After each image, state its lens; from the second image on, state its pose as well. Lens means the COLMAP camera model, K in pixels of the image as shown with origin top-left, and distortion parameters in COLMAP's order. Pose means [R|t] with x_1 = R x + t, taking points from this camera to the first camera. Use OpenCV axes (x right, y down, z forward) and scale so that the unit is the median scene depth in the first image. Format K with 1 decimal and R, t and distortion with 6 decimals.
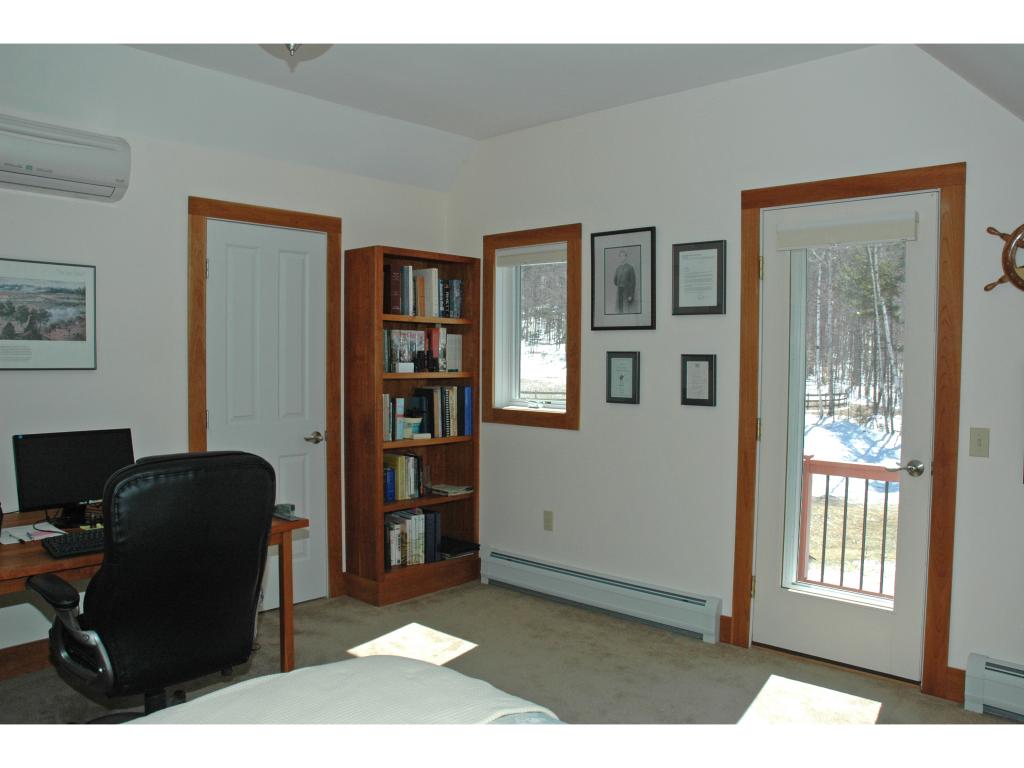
lens RADIAL K [[816.9, 0, 510.4], [0, 816.9, 388.8], [0, 0, 1]] dist [-0.063125, 0.006376]
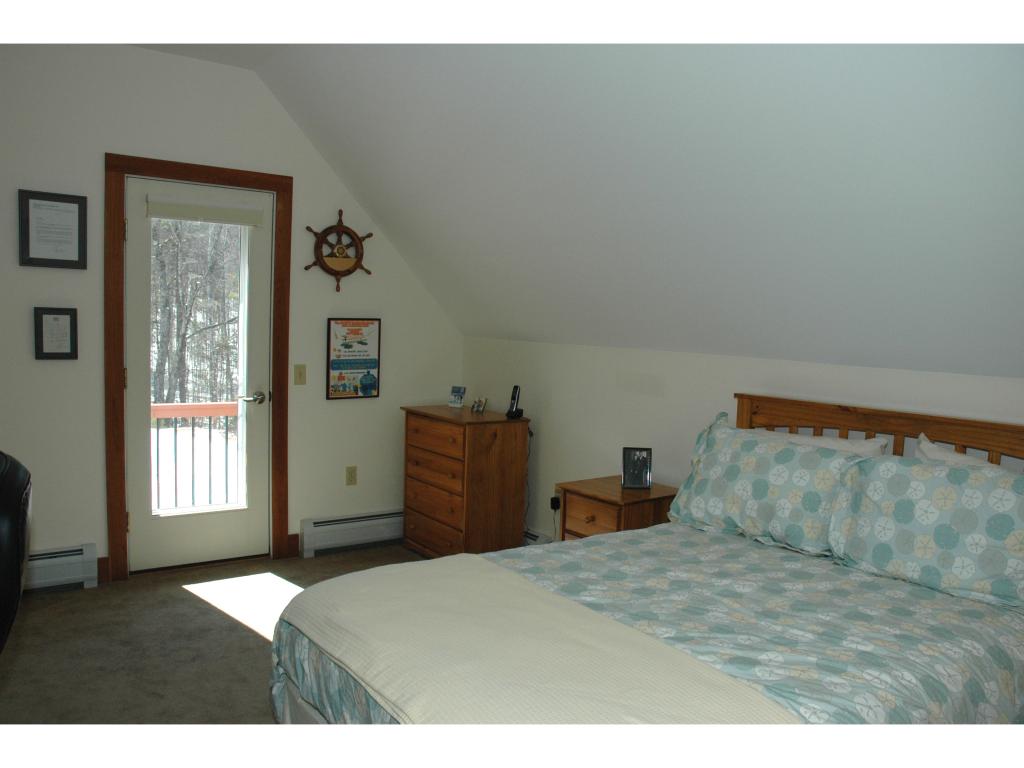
lens RADIAL K [[816.9, 0, 510.4], [0, 816.9, 383.0], [0, 0, 1]] dist [-0.063125, 0.006376]
pose [[0.197738, -0.070734, 0.977699, -0.639666], [0.010276, 0.997488, 0.070087, -0.014242], [-0.980201, -0.003812, 0.197969, 0.275757]]
